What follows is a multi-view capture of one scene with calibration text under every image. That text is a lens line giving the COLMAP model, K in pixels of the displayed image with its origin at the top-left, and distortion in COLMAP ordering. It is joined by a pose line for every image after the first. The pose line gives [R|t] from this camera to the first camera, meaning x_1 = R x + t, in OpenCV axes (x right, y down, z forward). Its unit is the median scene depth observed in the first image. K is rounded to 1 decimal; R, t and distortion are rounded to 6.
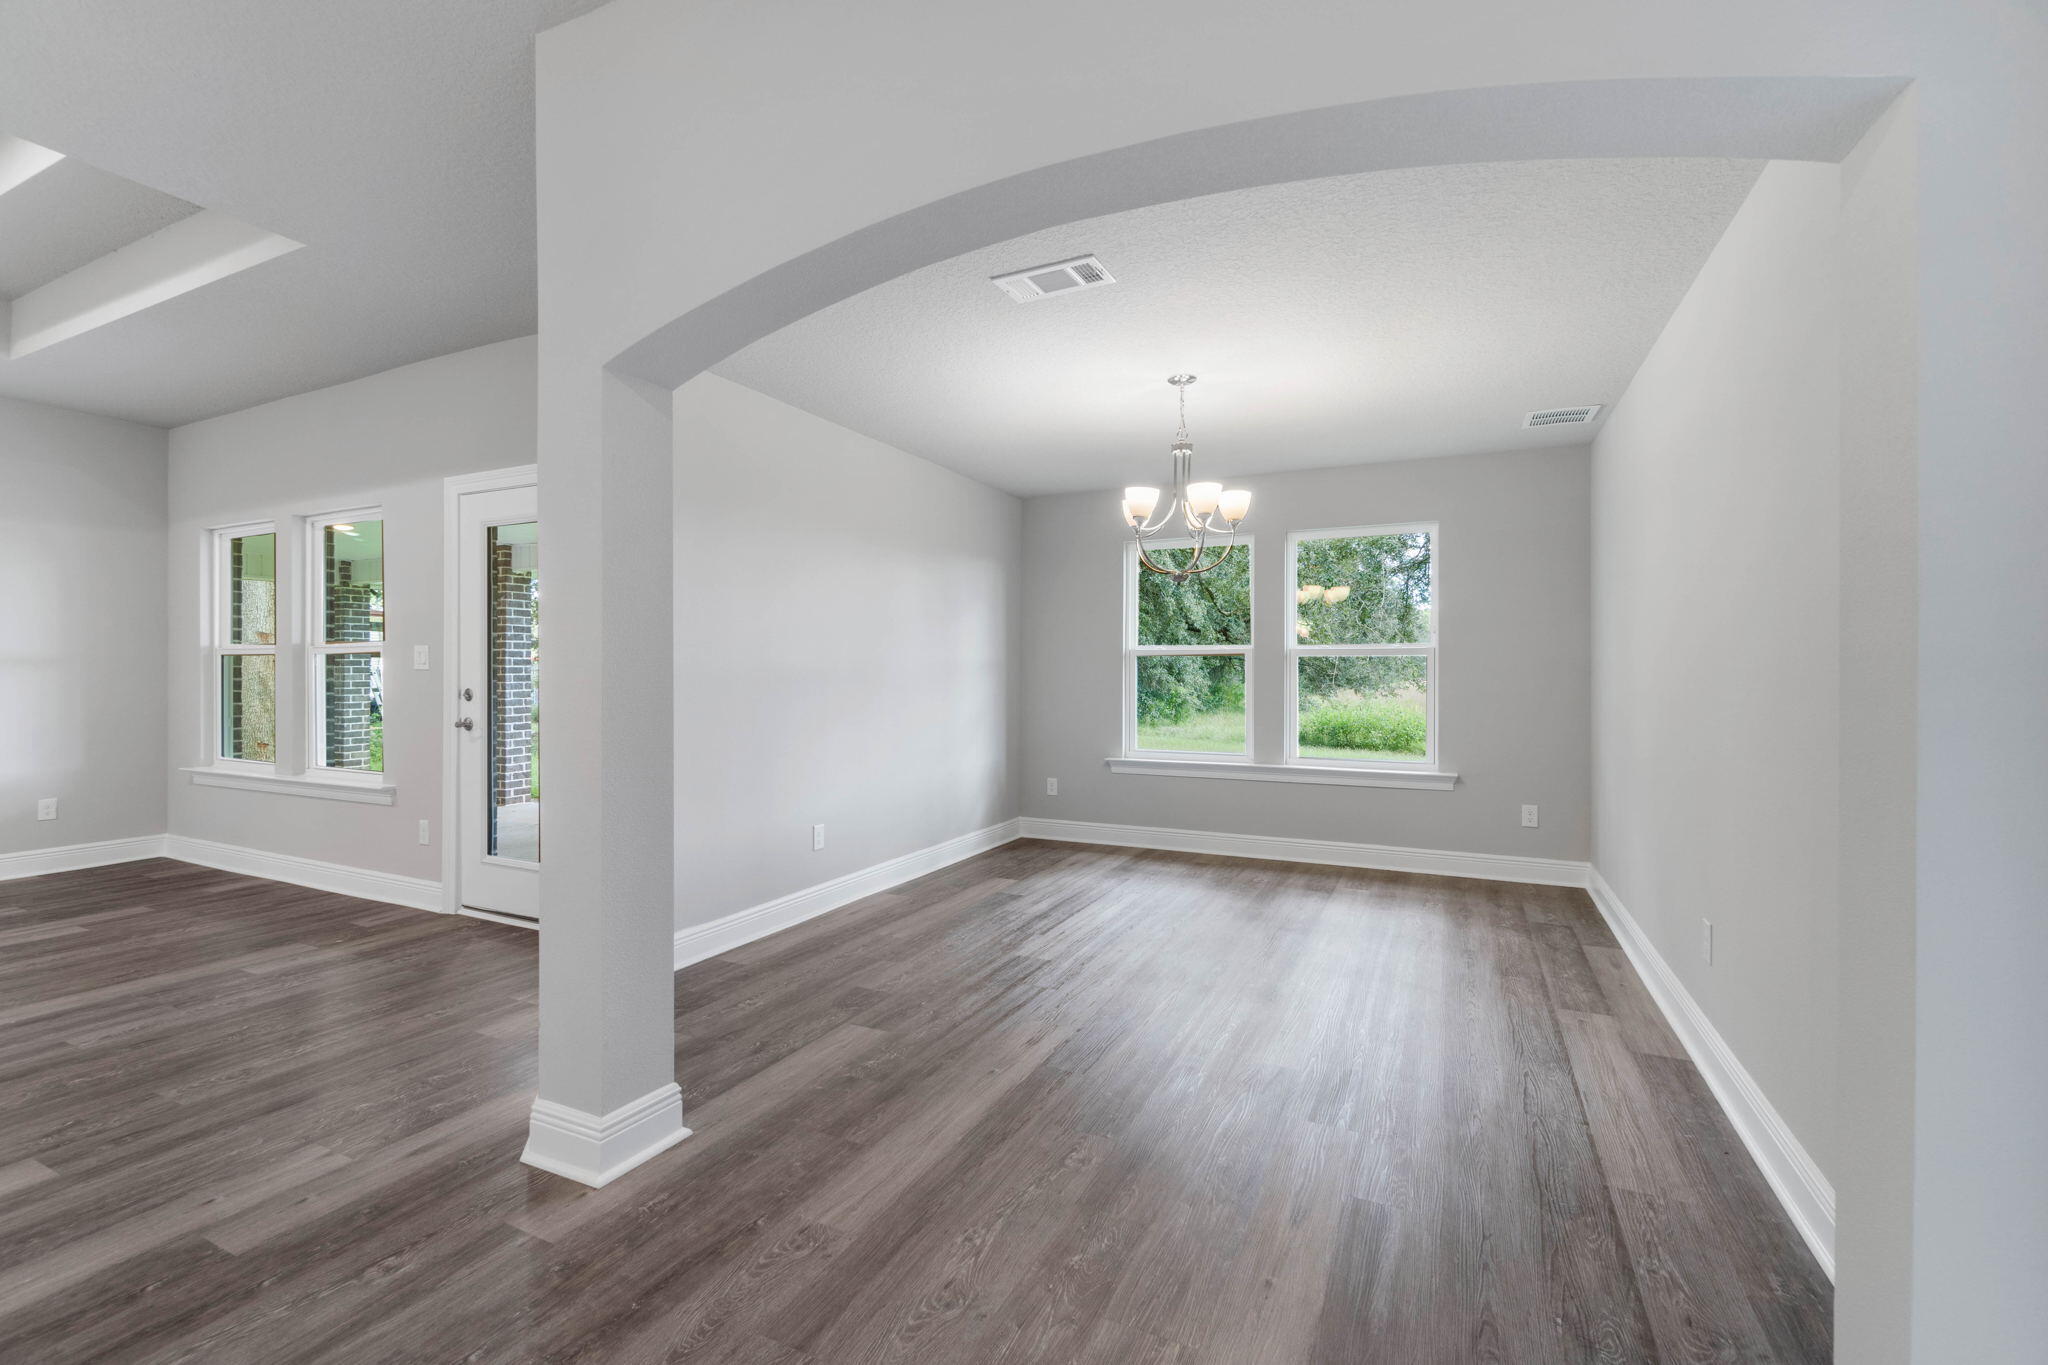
lens RADIAL K [[885.7, 0, 1014.0], [0, 885.7, 688.2], [0, 0, 1]] dist [-0.002886, -0.000214]
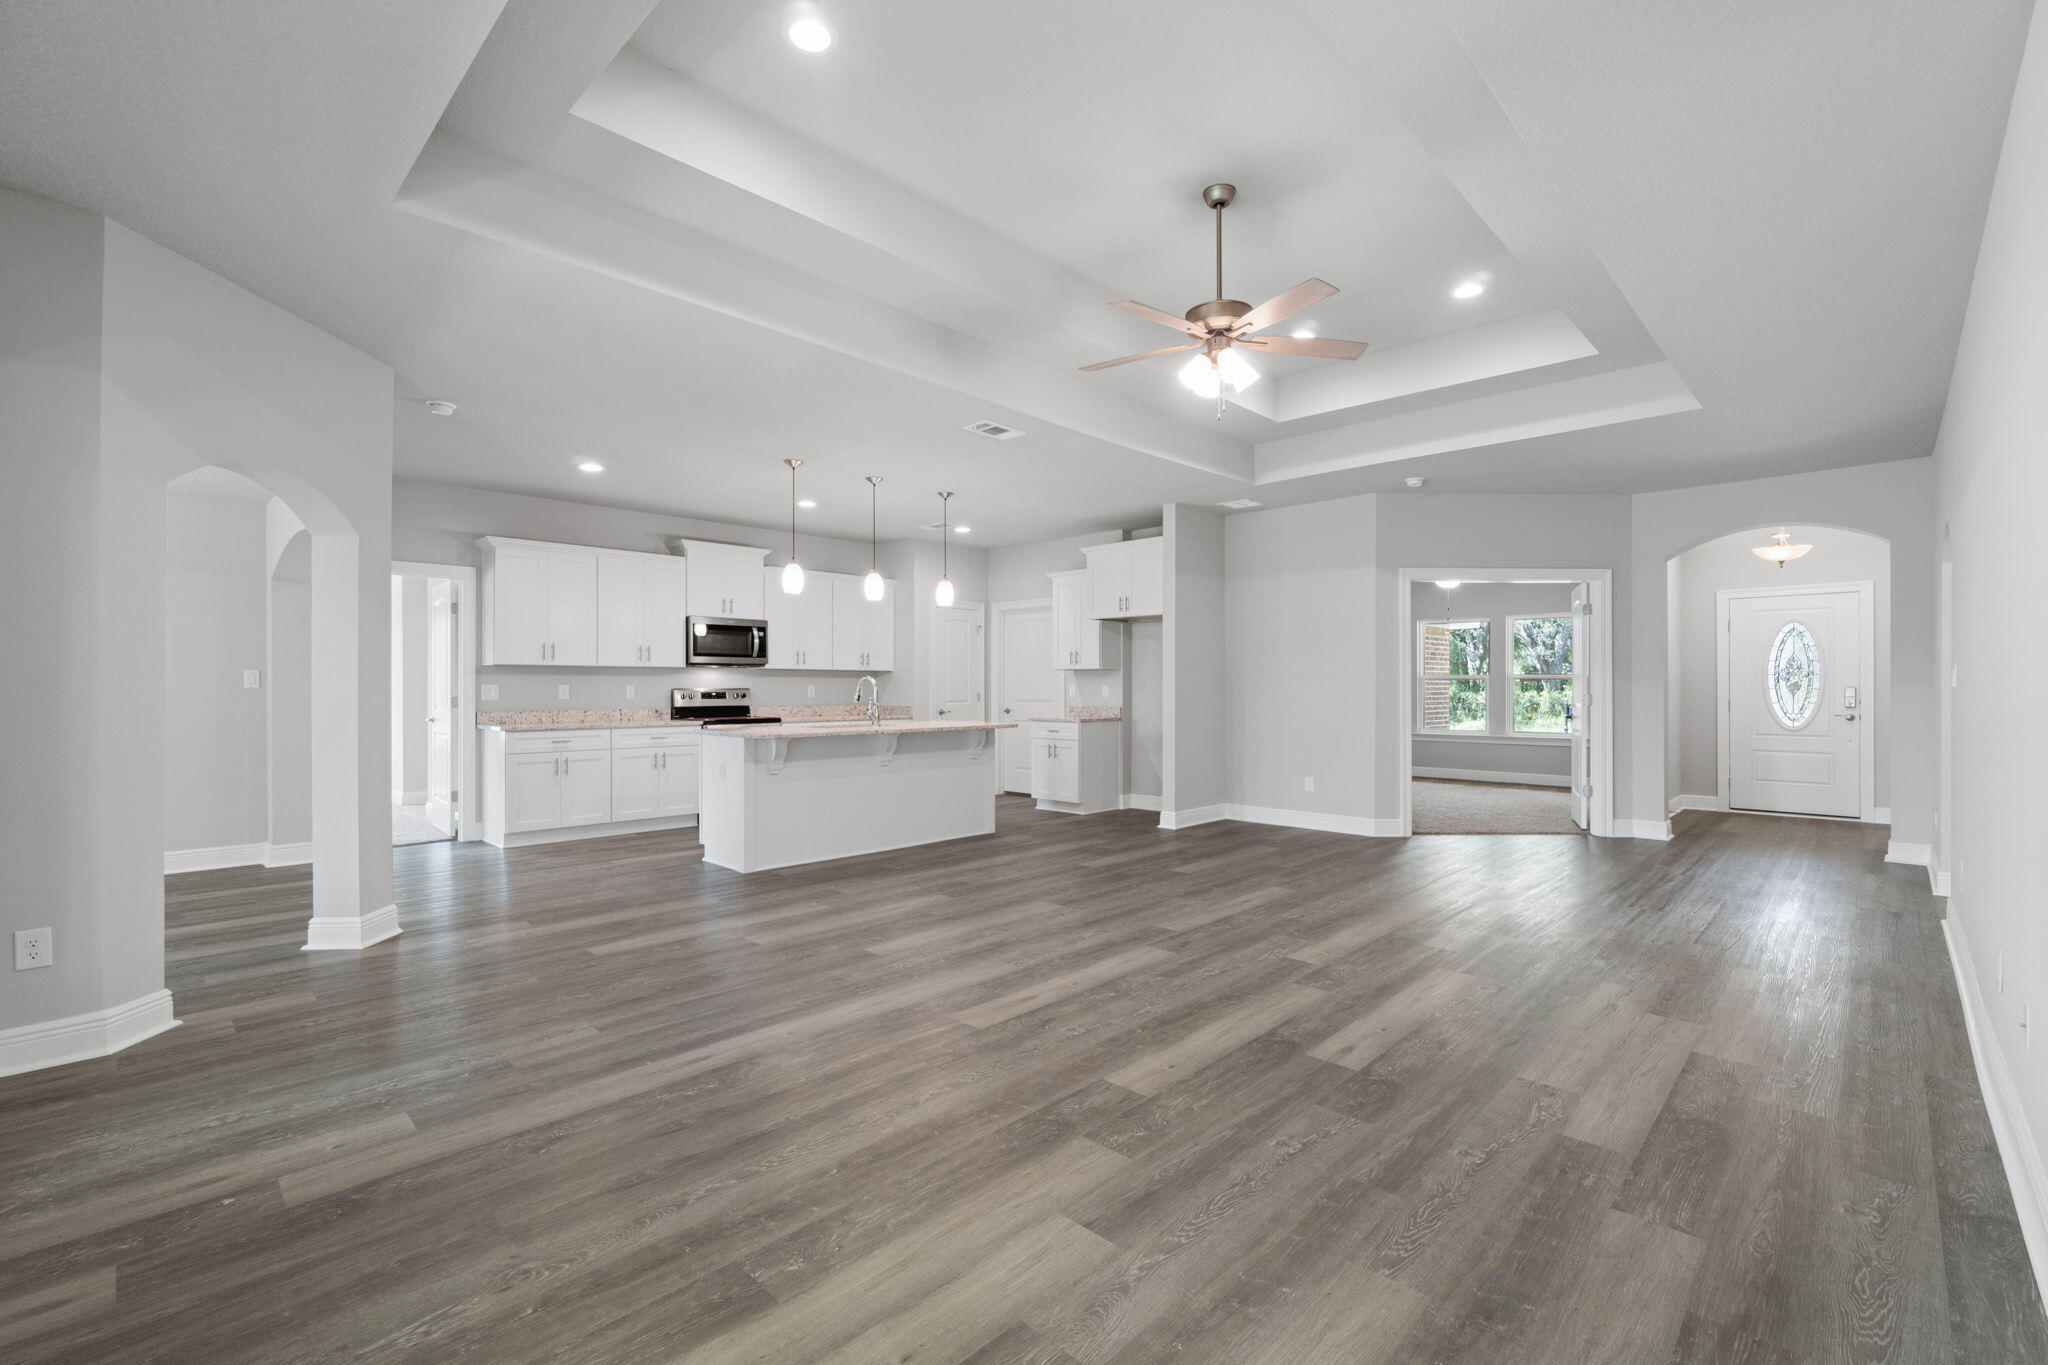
lens RADIAL K [[885.7, 0, 1014.0], [0, 885.7, 688.2], [0, 0, 1]] dist [-0.002886, -0.000214]
pose [[-0.948665, -0.001181, 0.316280, -1.173401], [0.004960, 0.999815, 0.018610, -0.024266], [-0.316243, 0.019223, -0.948483, 1.148114]]
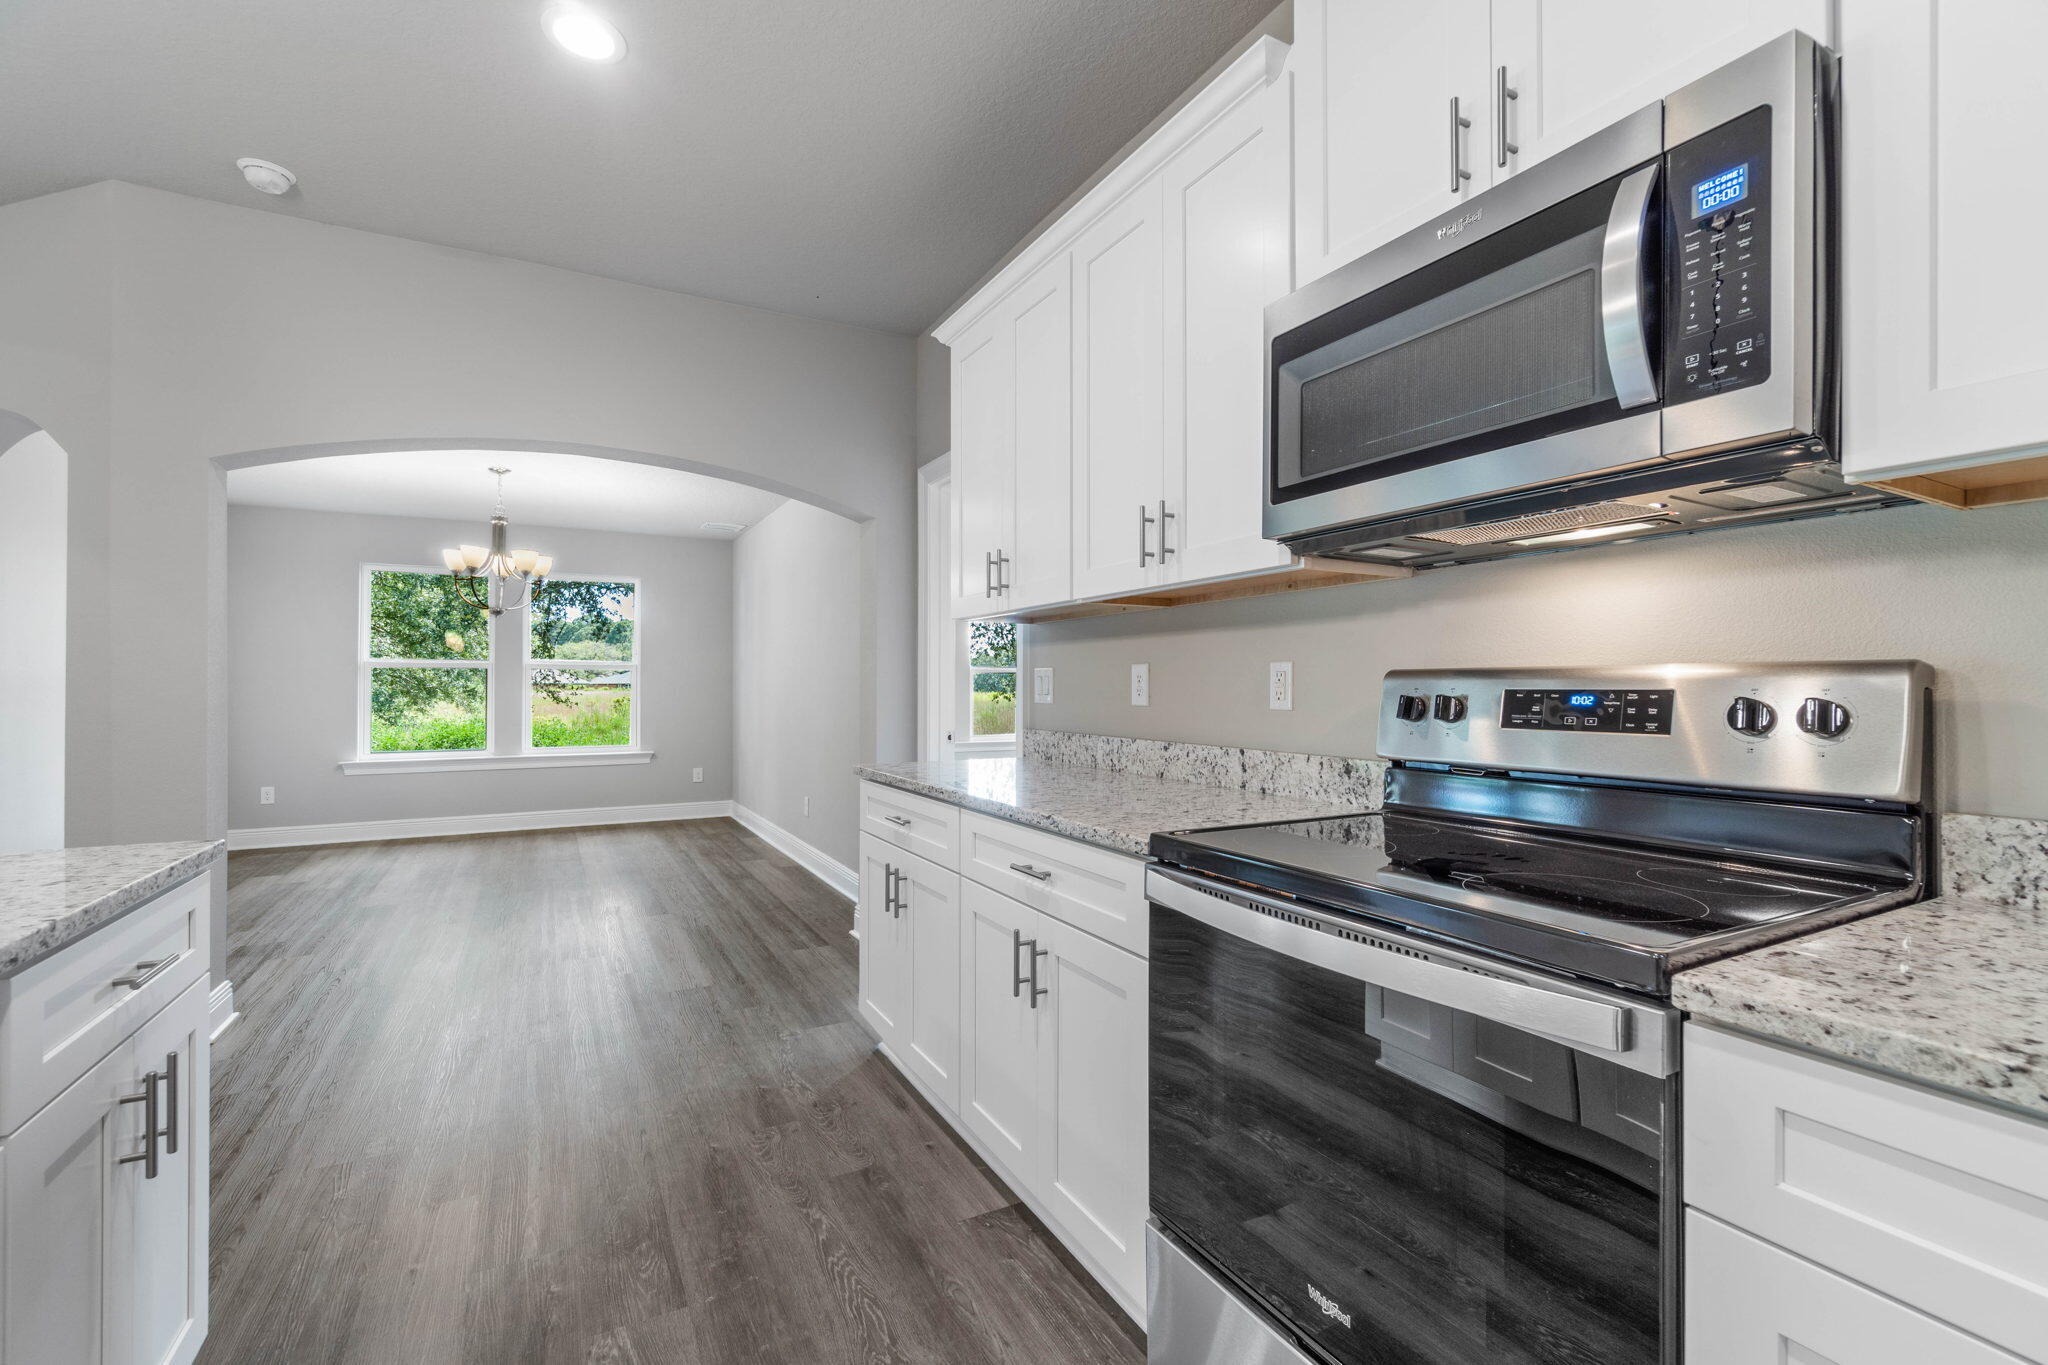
lens RADIAL K [[887.7, 0, 1012.7], [0, 887.7, 681.8], [0, 0, 1]] dist [-0.002235, -0.000092]
pose [[0.583842, 0.001913, 0.811865, -0.384576], [0.015672, 0.999784, -0.013626, 0.012622], [-0.811716, 0.020678, 0.583686, -0.381214]]
